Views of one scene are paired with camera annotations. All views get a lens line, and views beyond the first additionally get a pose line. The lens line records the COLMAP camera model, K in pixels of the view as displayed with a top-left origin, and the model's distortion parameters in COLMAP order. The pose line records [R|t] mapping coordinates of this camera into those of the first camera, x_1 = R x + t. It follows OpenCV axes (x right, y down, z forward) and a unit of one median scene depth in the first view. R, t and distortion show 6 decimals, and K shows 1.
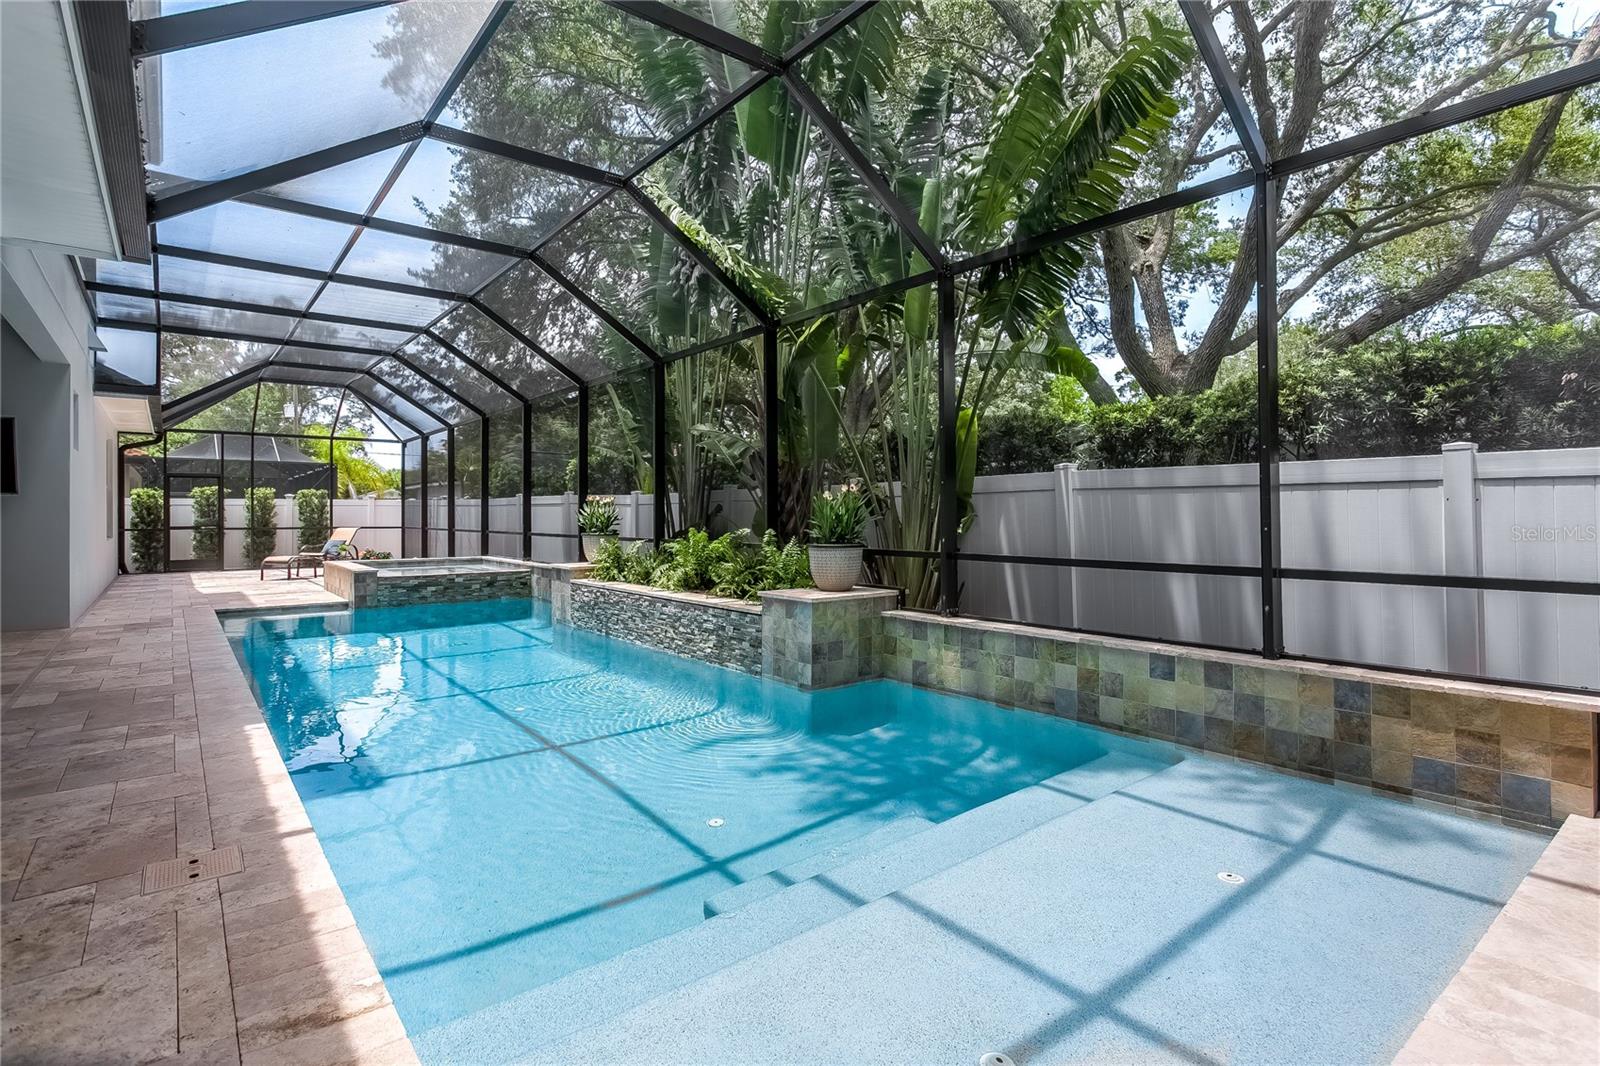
lens RADIAL K [[789.7, 0, 803.1], [0, 789.7, 519.8], [0, 0, 1]] dist [-0.008258, 0.002854]
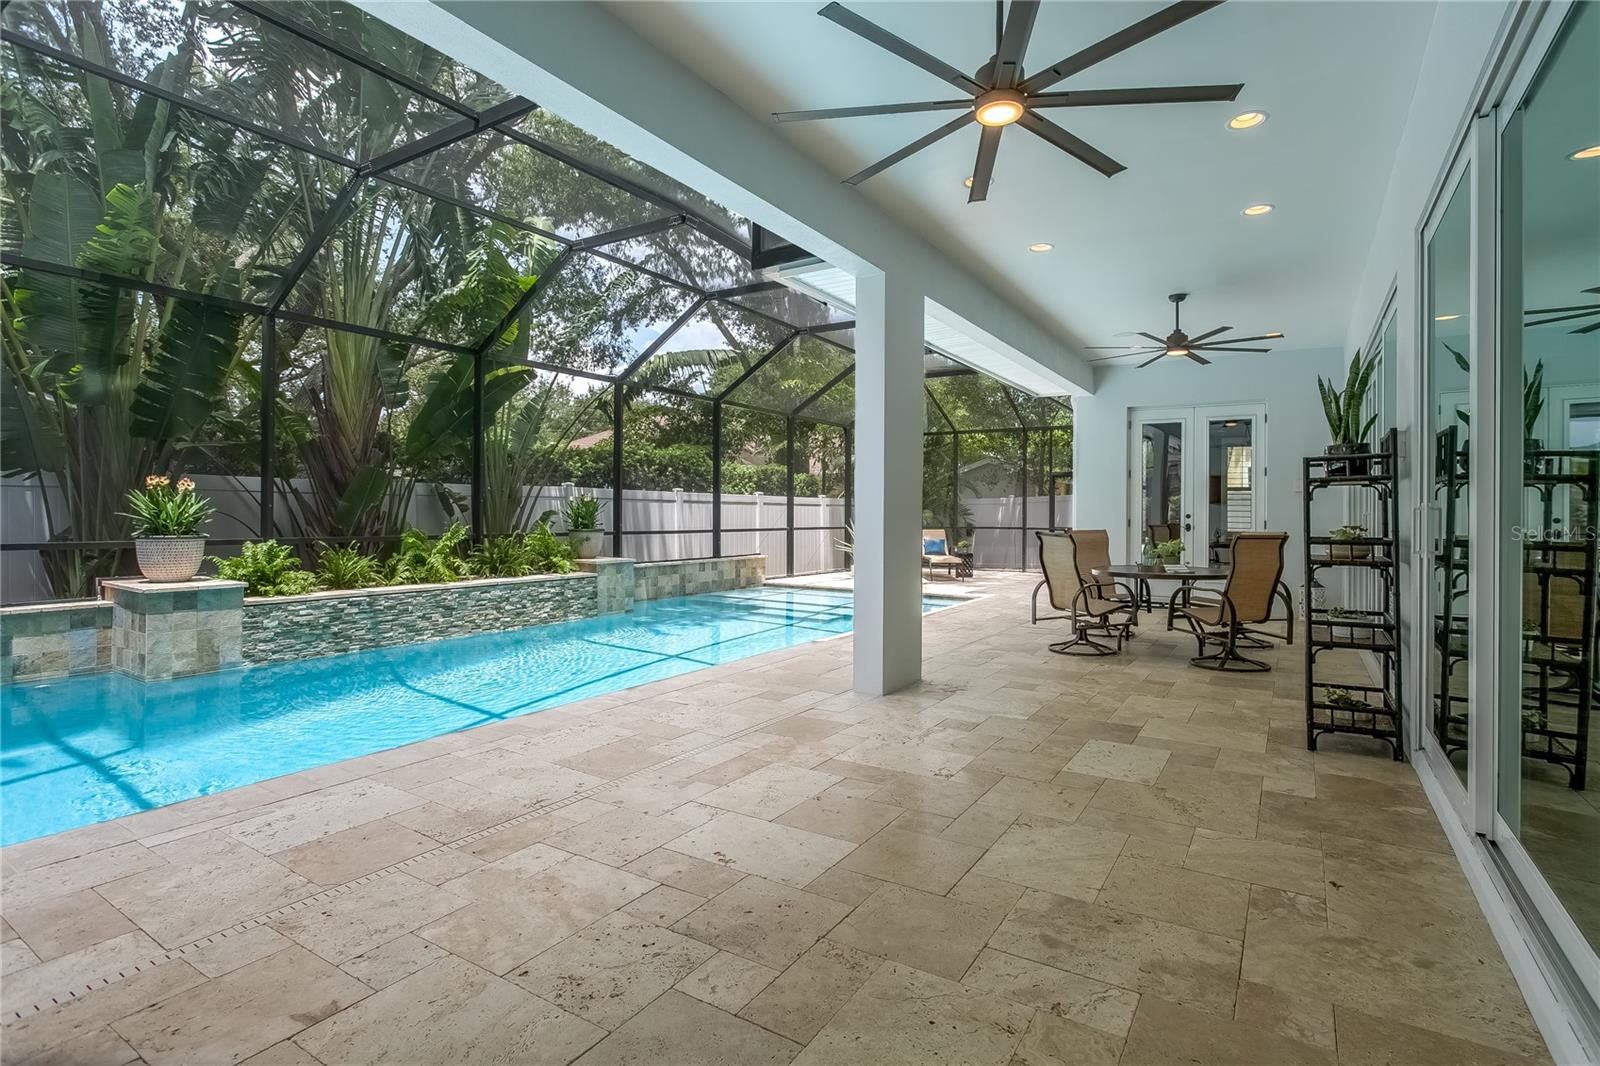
lens RADIAL K [[789.7, 0, 795.1], [0, 789.7, 526.2], [0, 0, 1]] dist [-0.008258, 0.002854]
pose [[-0.320569, -0.017446, 0.947064, -1.529513], [-0.001610, 0.999839, 0.017874, -0.003786], [-0.947224, 0.004205, -0.320546, 1.066760]]
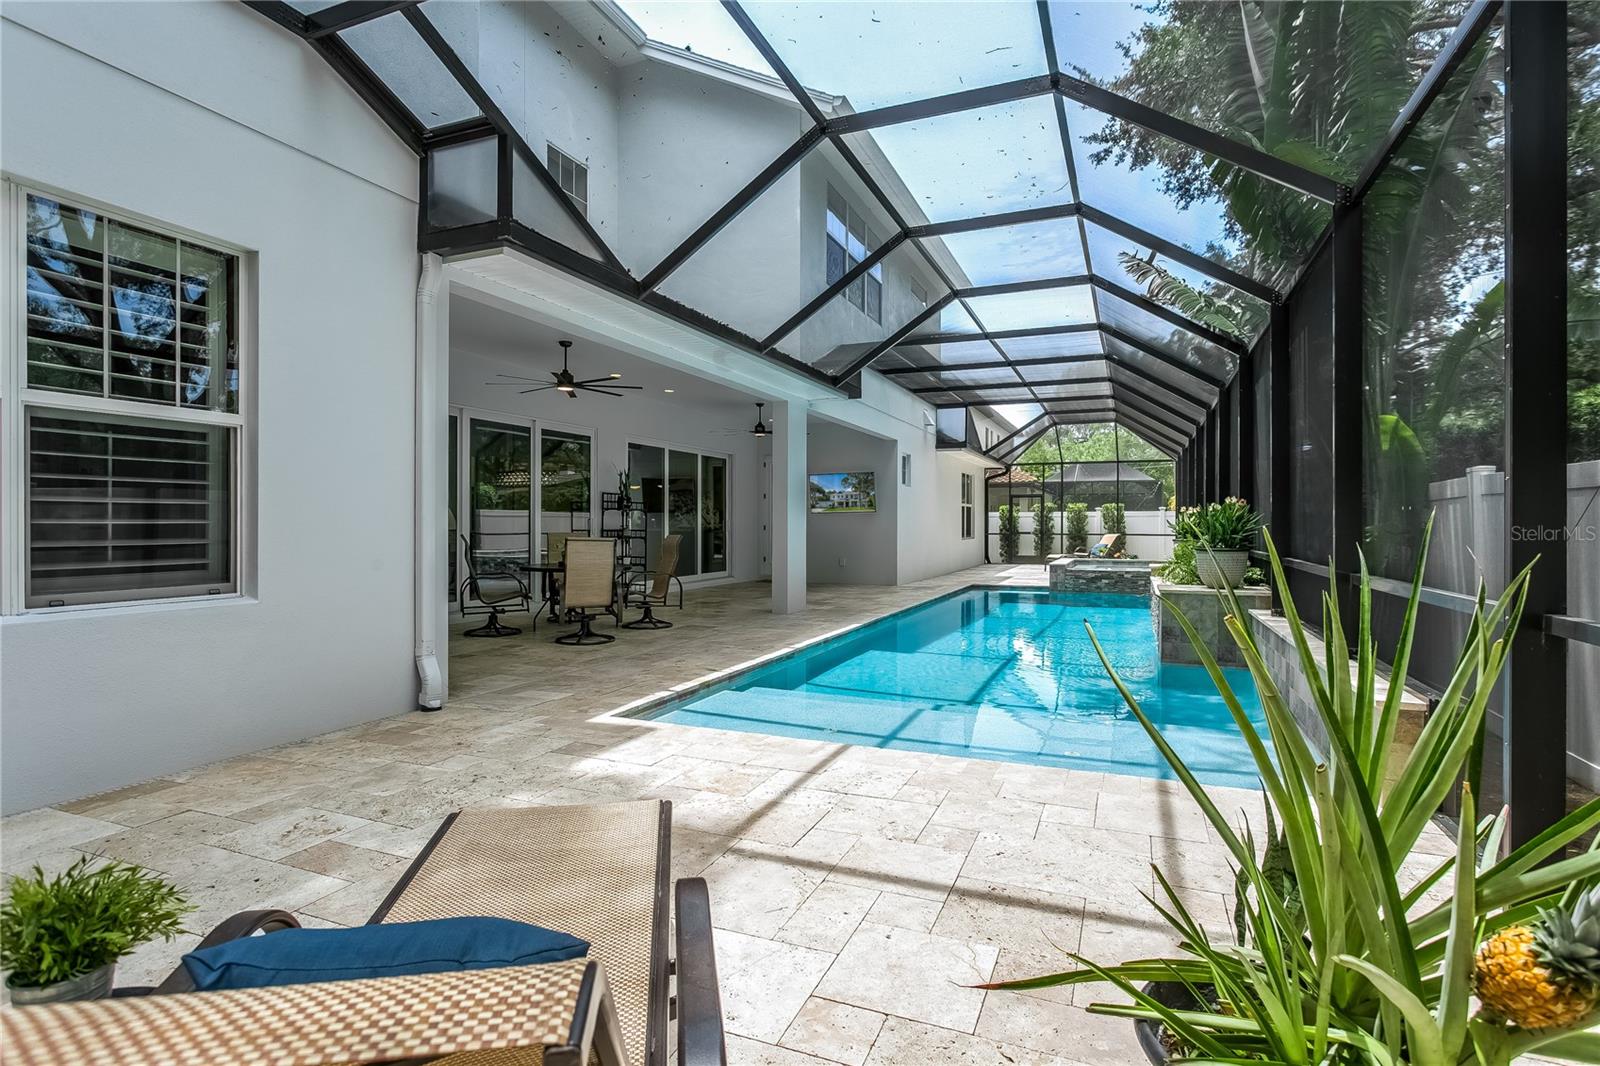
lens RADIAL K [[789.7, 0, 801.5], [0, 789.7, 529.3], [0, 0, 1]] dist [-0.008258, 0.002854]
pose [[0.491175, 0.003592, -0.871053, 0.672061], [-0.002192, 0.999993, 0.002888, 0.001695], [0.871058, 0.000491, 0.491180, -0.091667]]
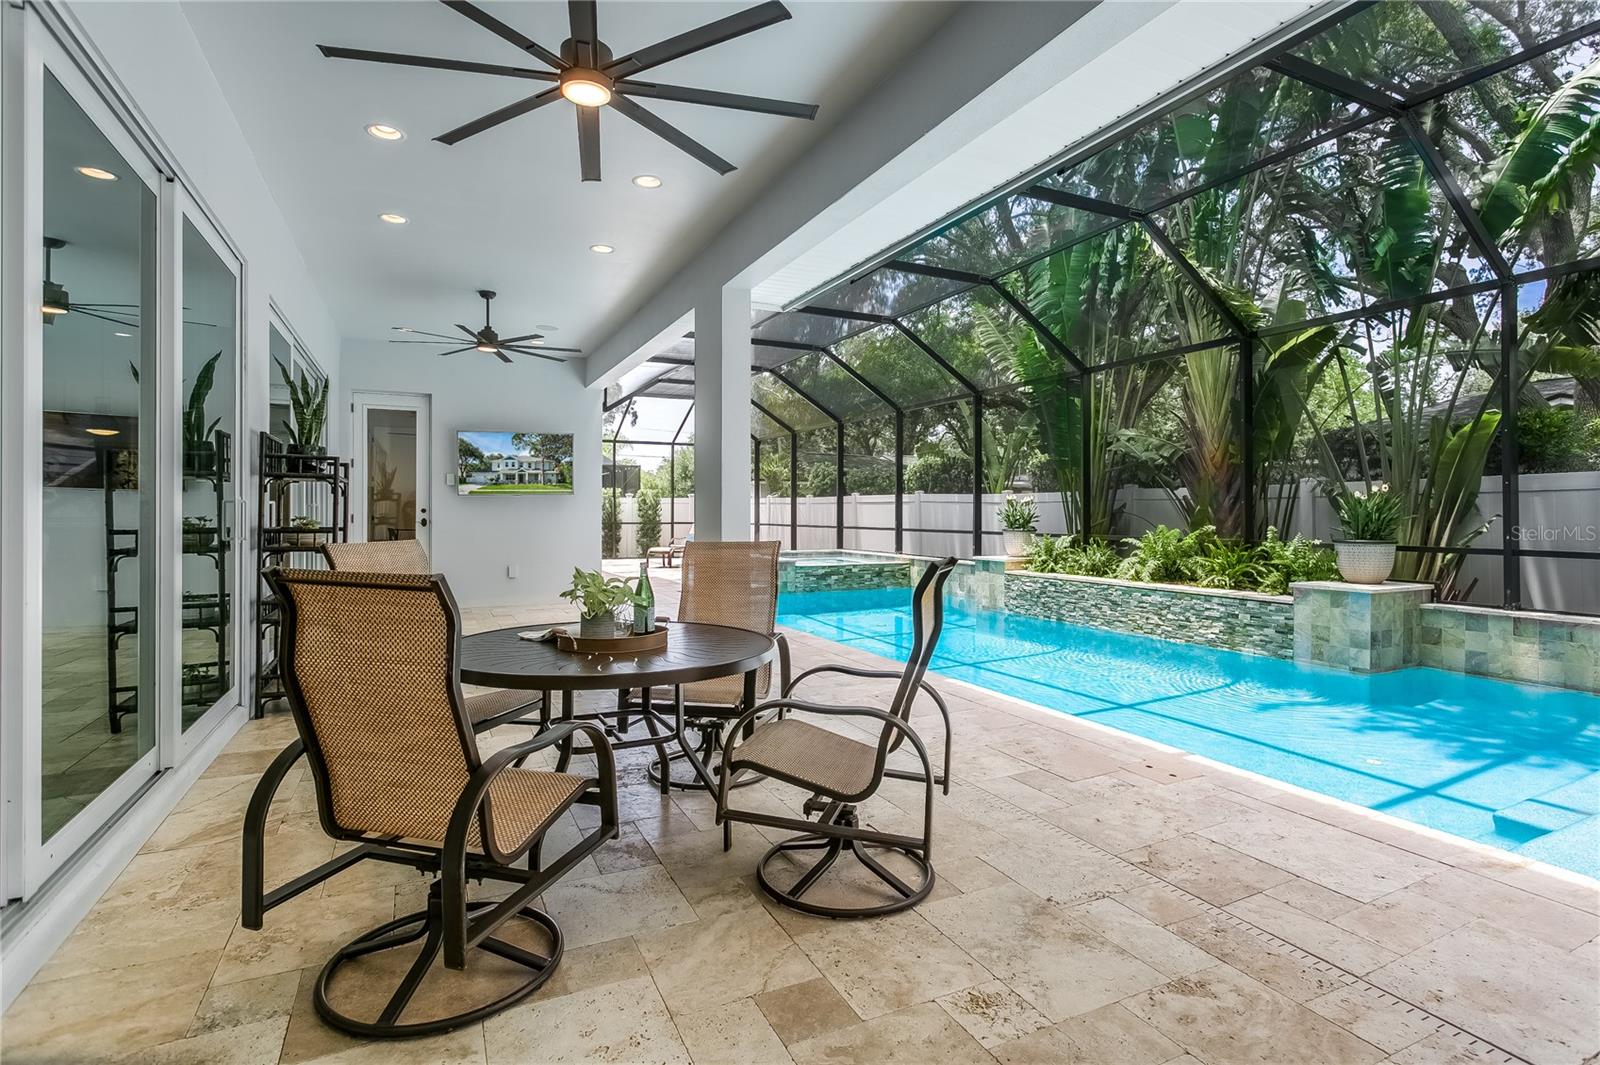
lens RADIAL K [[789.7, 0, 814.8], [0, 789.7, 519.1], [0, 0, 1]] dist [-0.008258, 0.002854]
pose [[0.979680, 0.006234, -0.200468, -0.460182], [-0.006018, 0.999980, 0.001686, 0.004388], [0.200475, -0.000446, 0.979699, -0.190876]]
